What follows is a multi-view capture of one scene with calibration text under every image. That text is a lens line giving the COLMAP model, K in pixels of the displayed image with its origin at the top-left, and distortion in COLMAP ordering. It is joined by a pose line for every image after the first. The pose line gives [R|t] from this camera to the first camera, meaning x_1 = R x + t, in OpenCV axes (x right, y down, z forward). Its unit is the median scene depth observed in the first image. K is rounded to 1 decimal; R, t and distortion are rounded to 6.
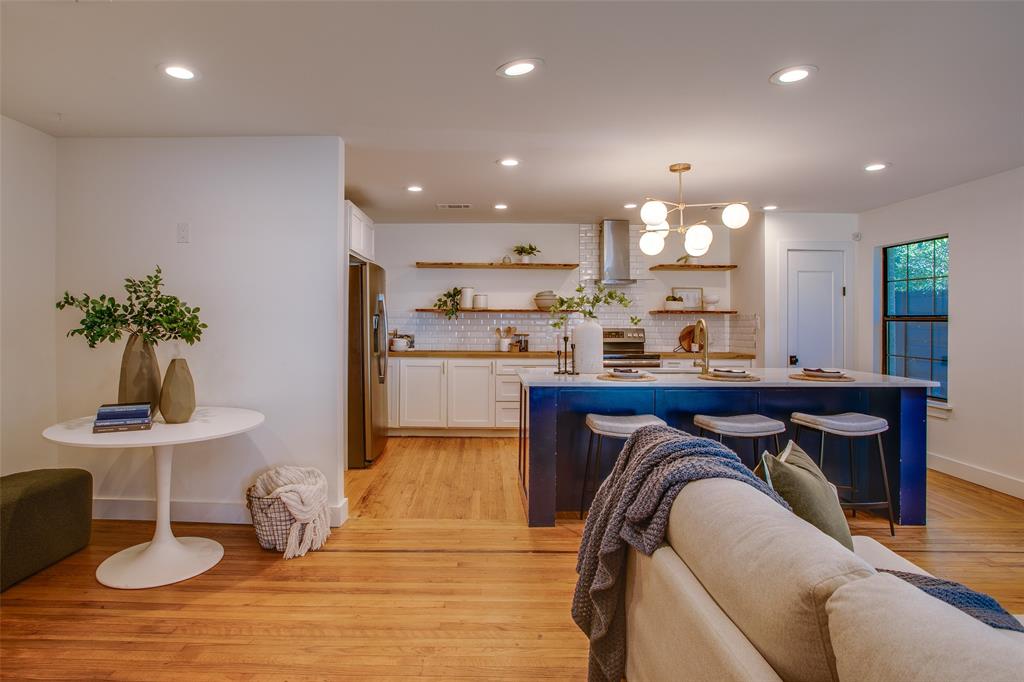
lens RADIAL K [[543.0, 0, 512.2], [0, 543.0, 337.7], [0, 0, 1]] dist [-0.000135, -0.000042]
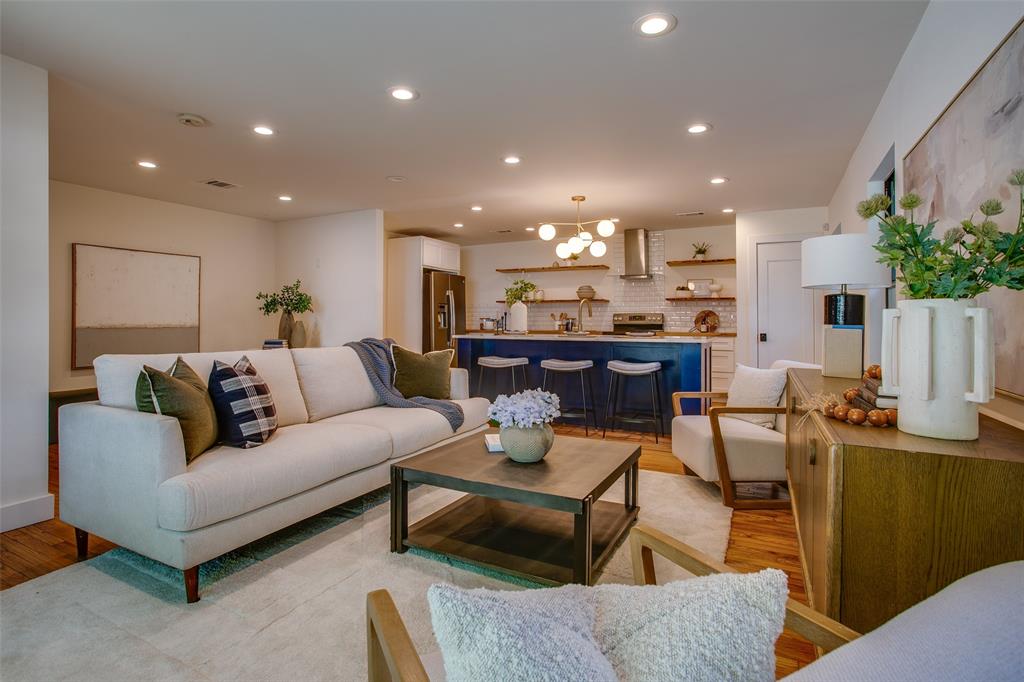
lens RADIAL K [[495.9, 0, 510.6], [0, 495.9, 334.8], [0, 0, 1]] dist [-0.025339, 0.001234]
pose [[0.883934, 0.010943, -0.467483, 0.536762], [-0.011762, 0.999930, 0.001167, 0.040704], [0.467463, 0.004467, 0.884001, -0.190767]]
